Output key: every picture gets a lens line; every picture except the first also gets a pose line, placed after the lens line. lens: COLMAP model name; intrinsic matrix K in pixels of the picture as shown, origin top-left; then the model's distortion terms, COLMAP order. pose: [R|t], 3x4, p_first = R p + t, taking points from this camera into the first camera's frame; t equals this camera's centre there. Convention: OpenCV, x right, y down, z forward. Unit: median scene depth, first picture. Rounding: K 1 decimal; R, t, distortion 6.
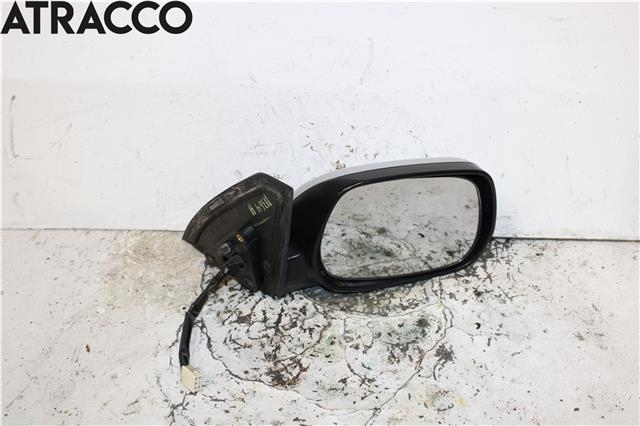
lens RADIAL K [[738.3, 0, 325.2], [0, 738.3, 218.0], [0, 0, 1]] dist [-0.072188, 0.000000]
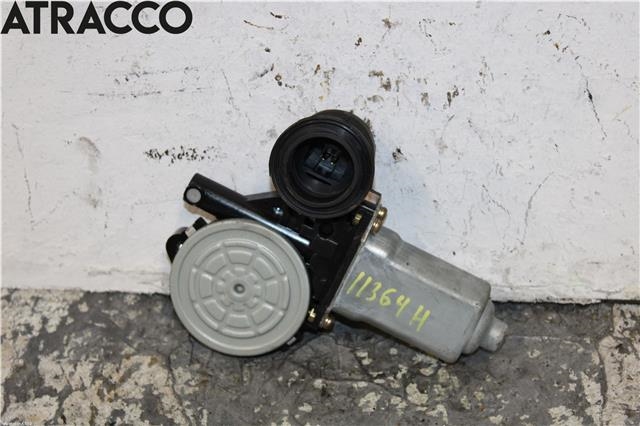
lens RADIAL K [[1431.4, 0, 320.2], [0, 1431.4, 217.2], [0, 0, 1]] dist [0.084148, 0.000000]
pose [[0.999189, -0.014518, -0.037566, 0.031466], [0.018295, 0.994591, 0.102241, -0.108441], [0.035878, -0.102845, 0.994050, 0.300562]]
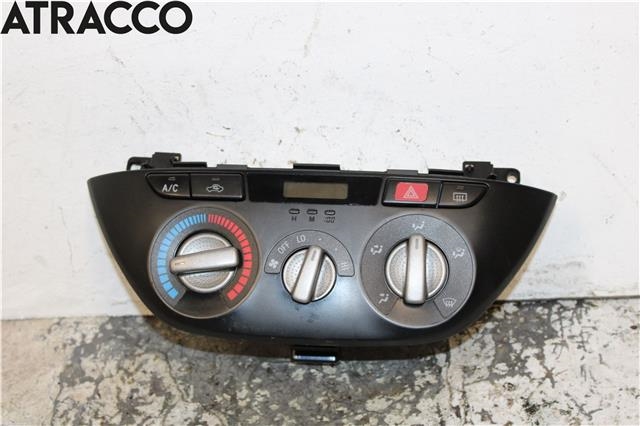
lens RADIAL K [[1145.1, 0, 314.6], [0, 1145.1, 210.8], [0, 0, 1]] dist [0.037458, 0.000000]
pose [[0.997854, -0.065084, -0.007154, 0.057071], [0.065193, 0.997741, 0.016209, -0.078806], [0.006083, -0.016641, 0.999843, 0.107396]]
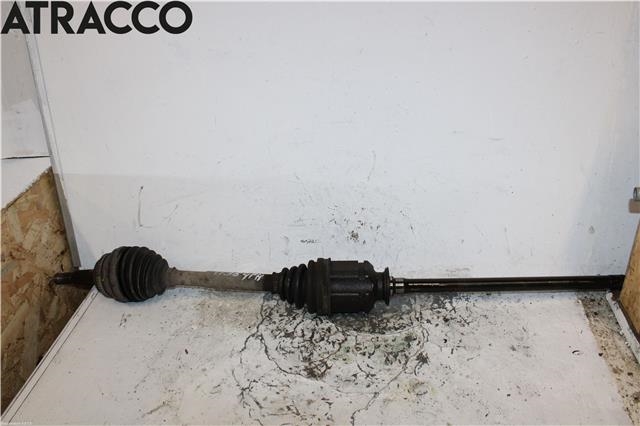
lens RADIAL K [[561.5, 0, 320.4], [0, 561.5, 211.0], [0, 0, 1]] dist [-0.125404, 0.050469]
pose [[0.998902, 0.006310, -0.046420, 0.004763], [-0.011660, 0.993192, -0.115901, 0.017302], [0.045372, 0.116315, 0.992175, -0.156007]]
